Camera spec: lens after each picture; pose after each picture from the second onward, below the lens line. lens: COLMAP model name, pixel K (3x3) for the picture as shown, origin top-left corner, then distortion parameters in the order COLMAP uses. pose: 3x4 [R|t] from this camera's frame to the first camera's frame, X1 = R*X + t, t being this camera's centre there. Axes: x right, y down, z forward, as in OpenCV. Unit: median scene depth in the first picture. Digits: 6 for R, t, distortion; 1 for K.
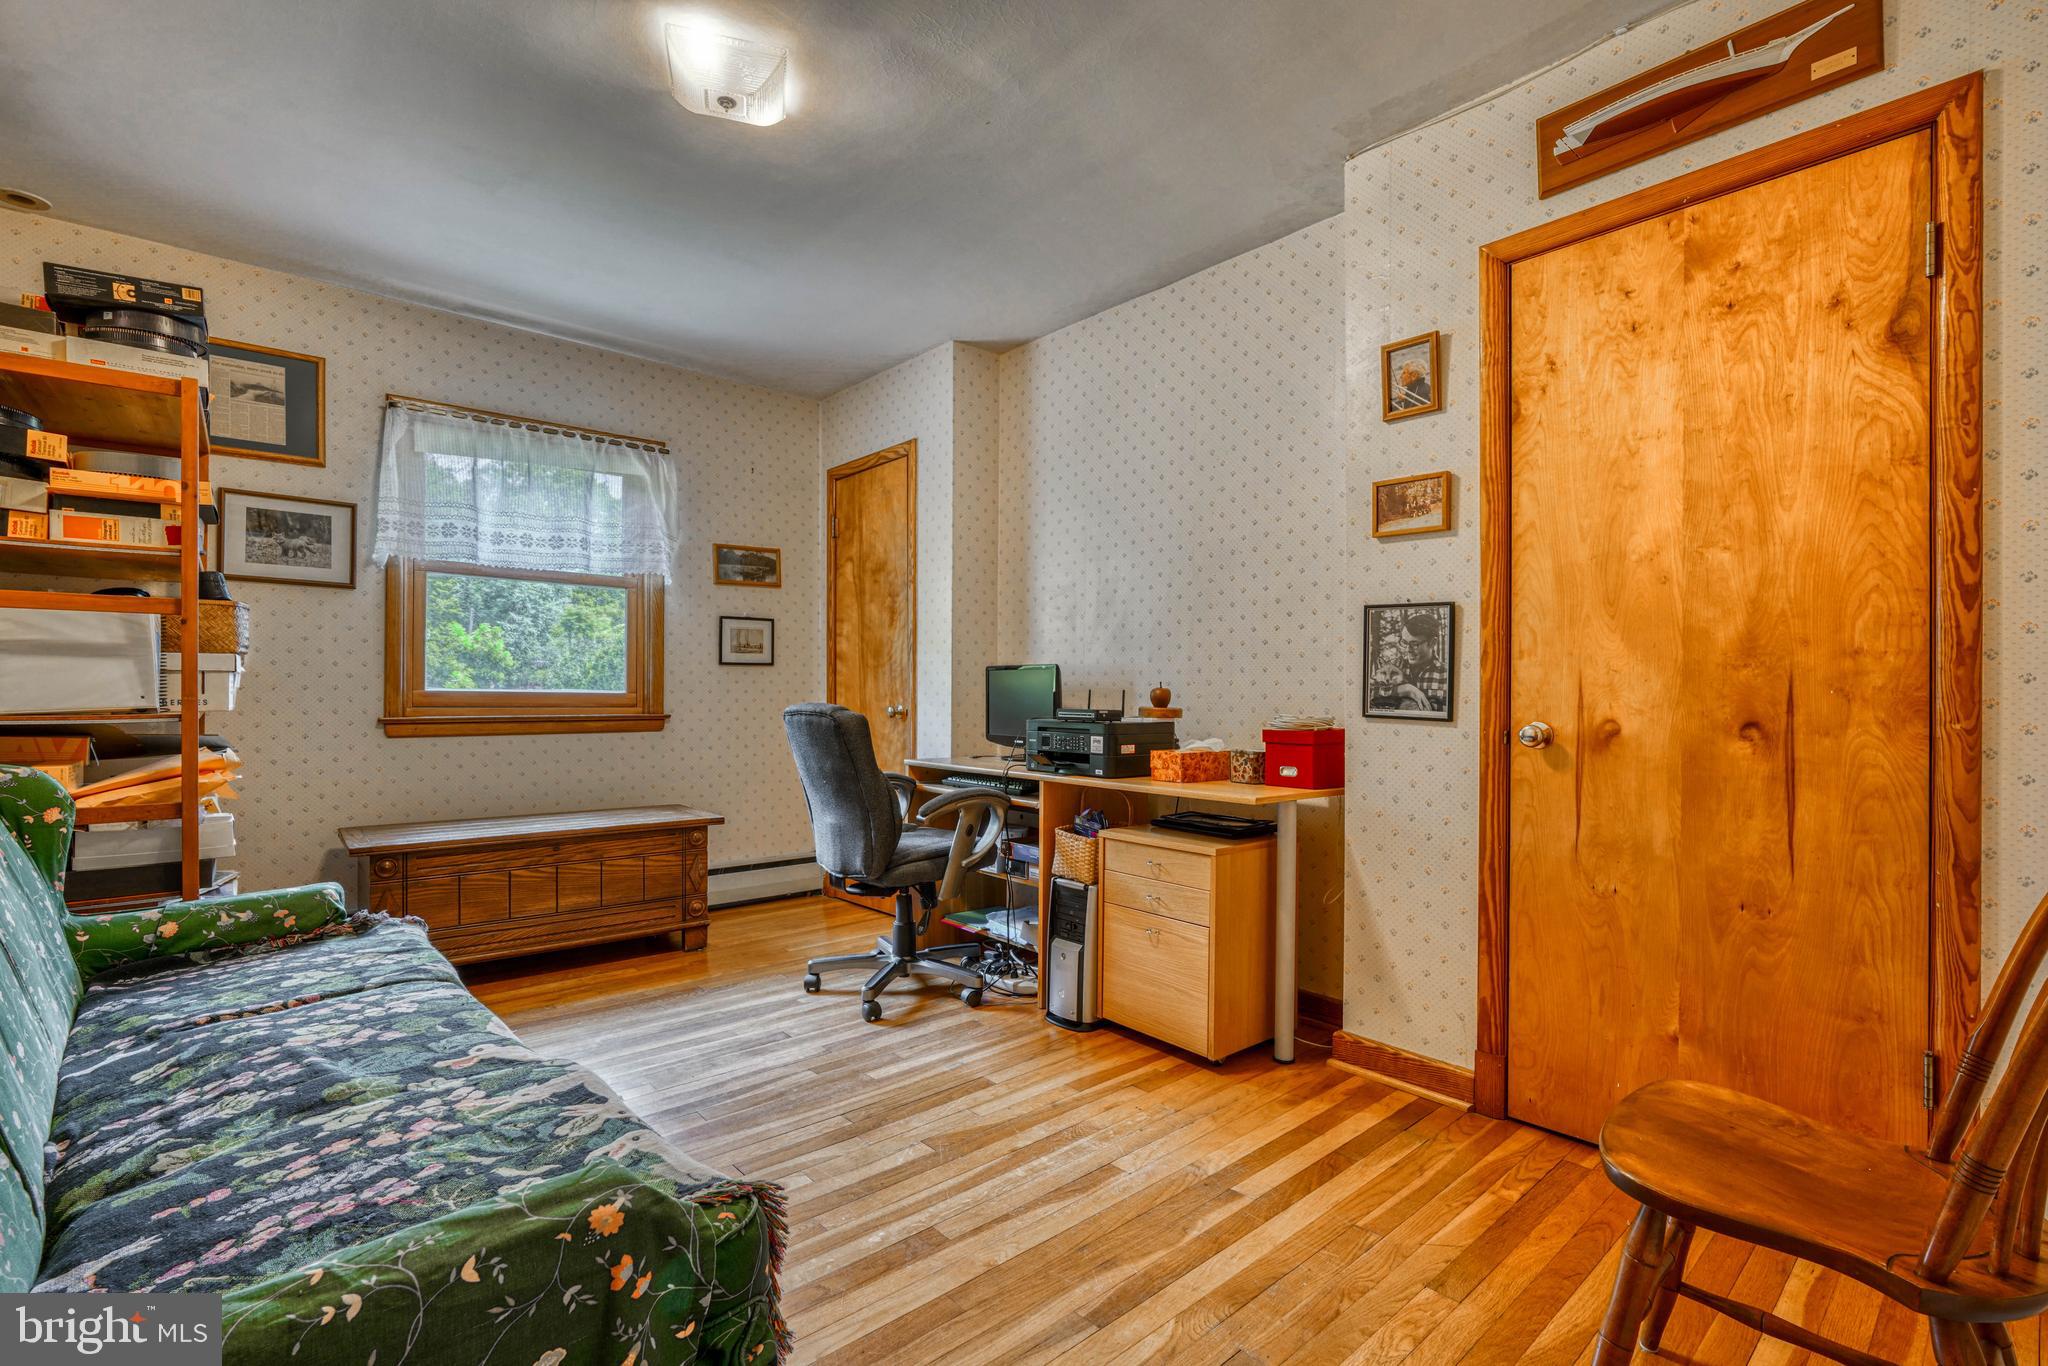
lens RADIAL K [[936.5, 0, 1011.4], [0, 936.5, 679.9], [0, 0, 1]] dist [-0.000562, 0.000258]
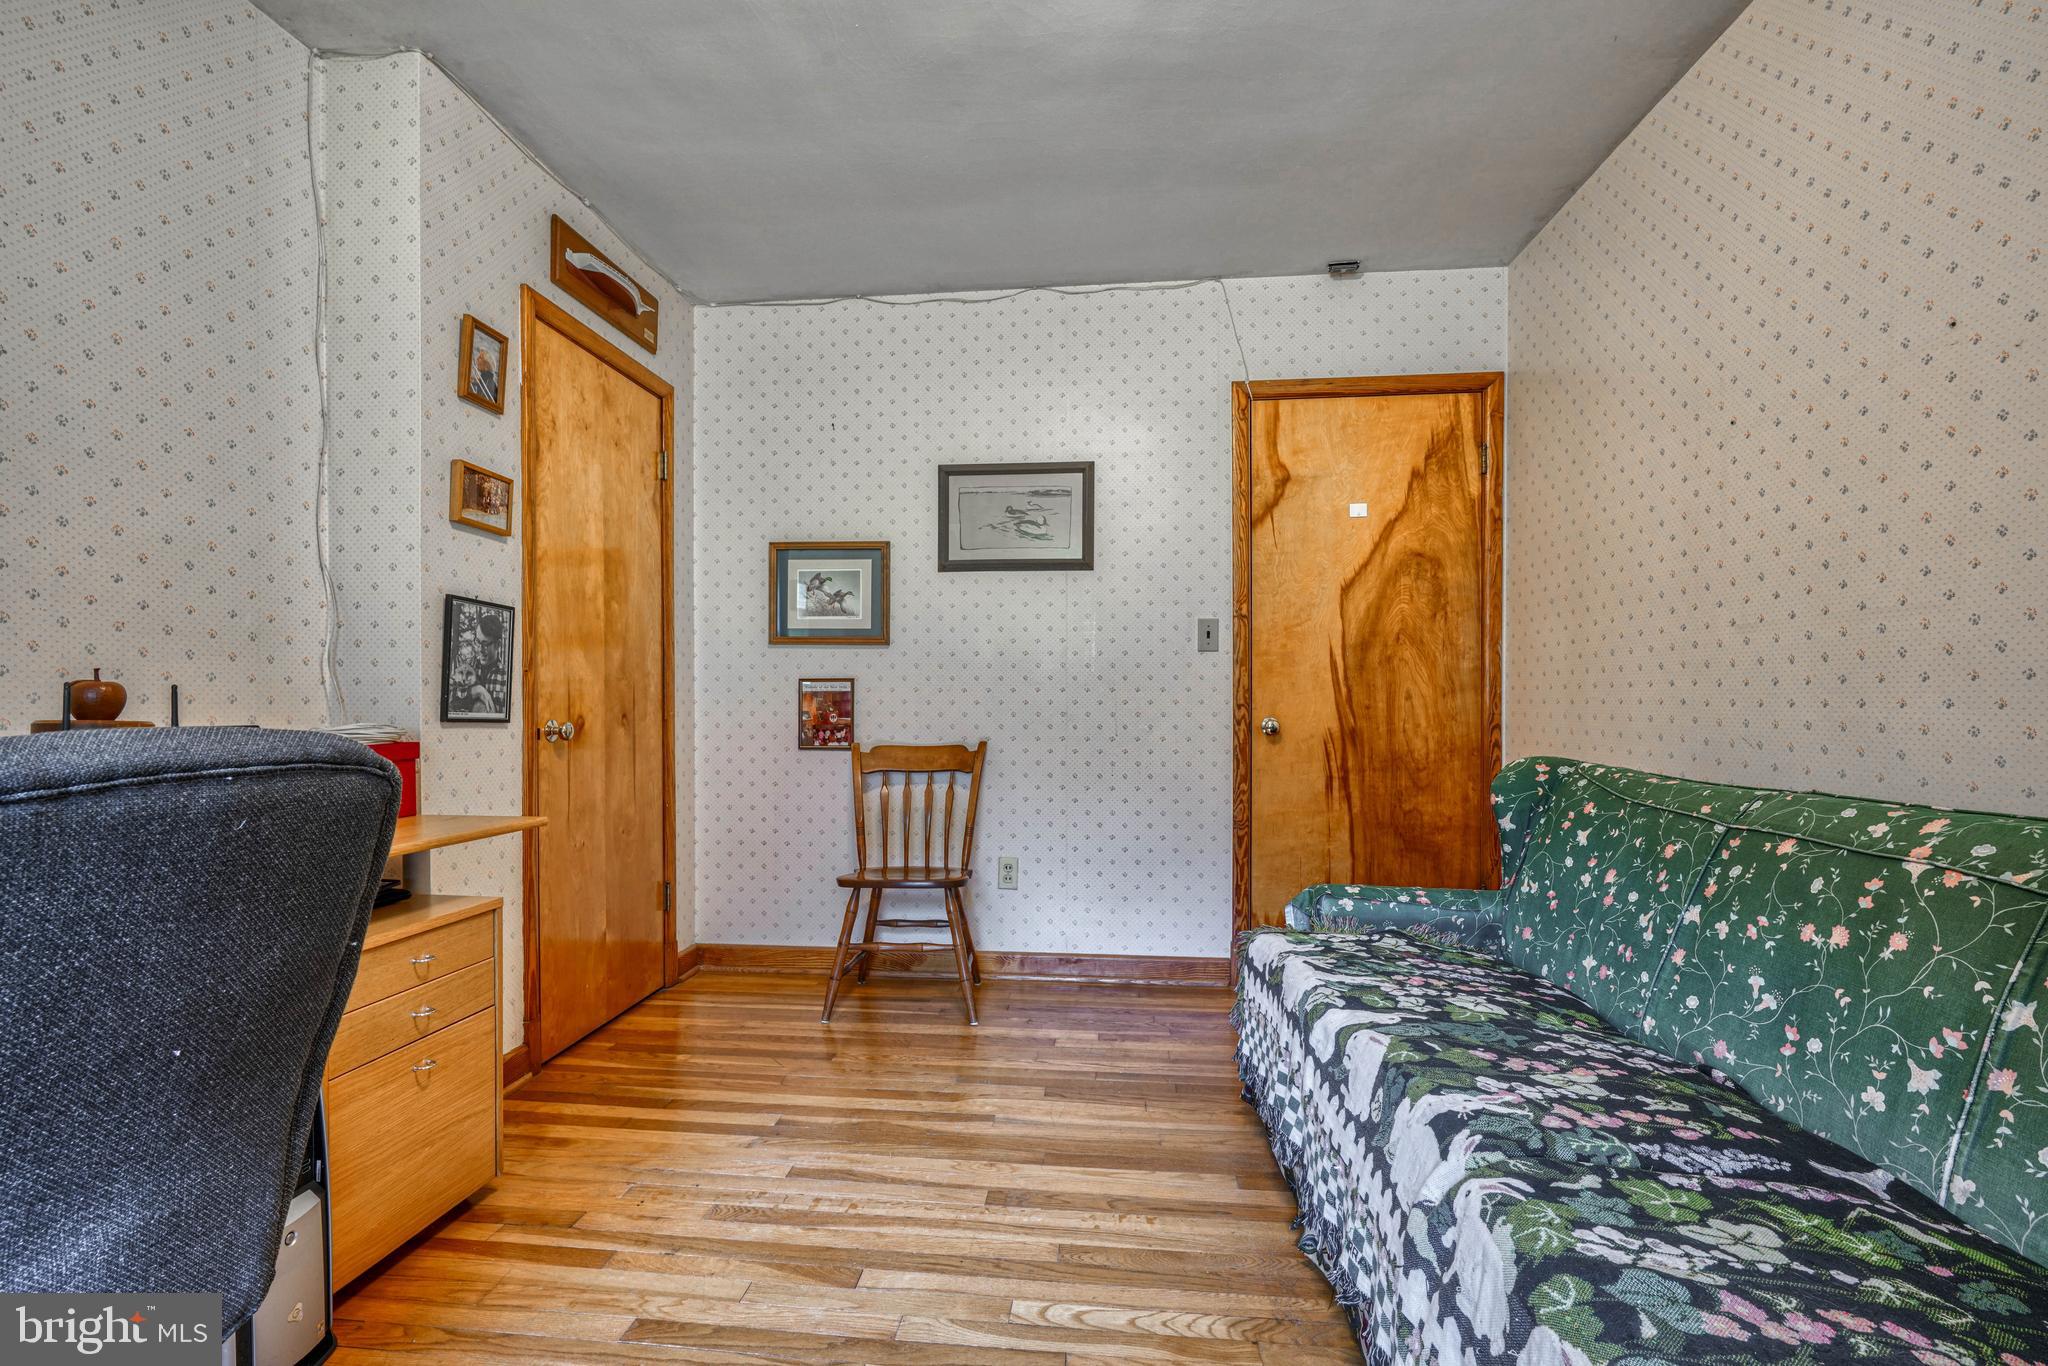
lens RADIAL K [[928.6, 0, 1020.6], [0, 928.6, 691.7], [0, 0, 1]] dist [-0.003986, 0.000582]
pose [[-0.675651, 0.006062, 0.737197, -0.664530], [-0.011999, 0.999743, -0.019218, 0.023154], [-0.737124, -0.021830, -0.675405, 1.270326]]
